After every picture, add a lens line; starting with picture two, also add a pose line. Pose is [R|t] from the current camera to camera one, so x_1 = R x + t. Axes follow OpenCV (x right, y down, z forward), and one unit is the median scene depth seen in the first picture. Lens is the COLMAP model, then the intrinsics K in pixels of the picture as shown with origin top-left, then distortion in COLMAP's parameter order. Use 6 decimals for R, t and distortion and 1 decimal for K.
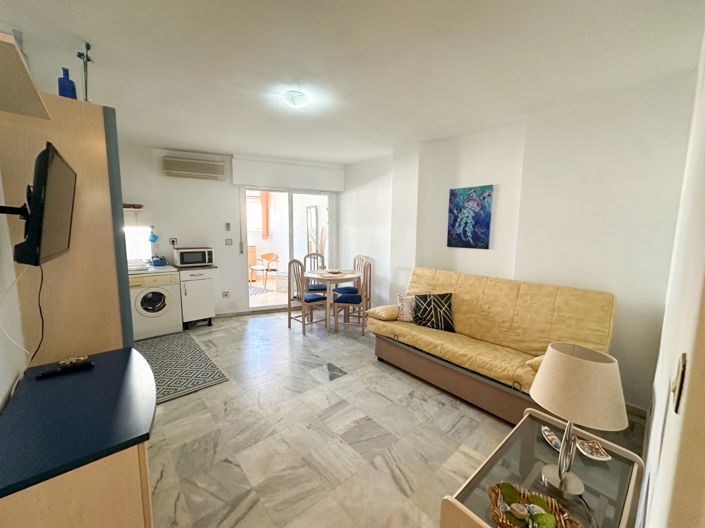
lens RADIAL K [[279.7, 0, 352.4], [0, 279.7, 262.7], [0, 0, 1]] dist [-0.002093, 0.000263]
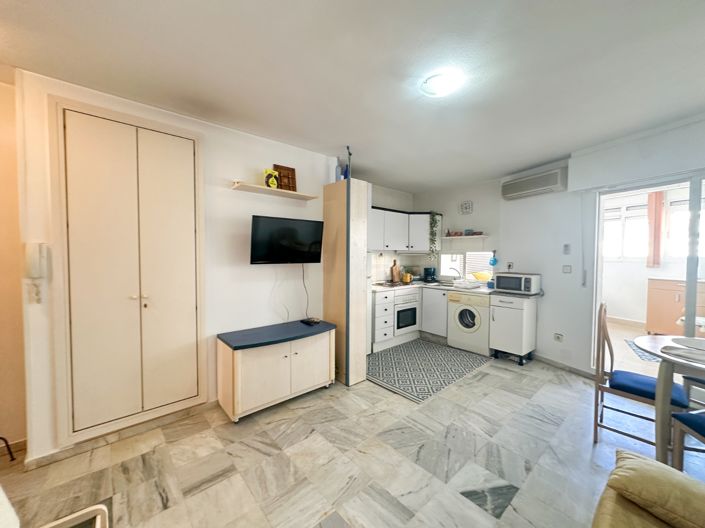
lens RADIAL K [[279.7, 0, 353.2], [0, 279.7, 262.8], [0, 0, 1]] dist [-0.002093, 0.000263]
pose [[0.000209, 0.018870, -0.999822, 0.412537], [-0.119959, 0.992603, 0.018709, -0.047218], [0.992779, 0.119933, 0.002471, 0.558528]]
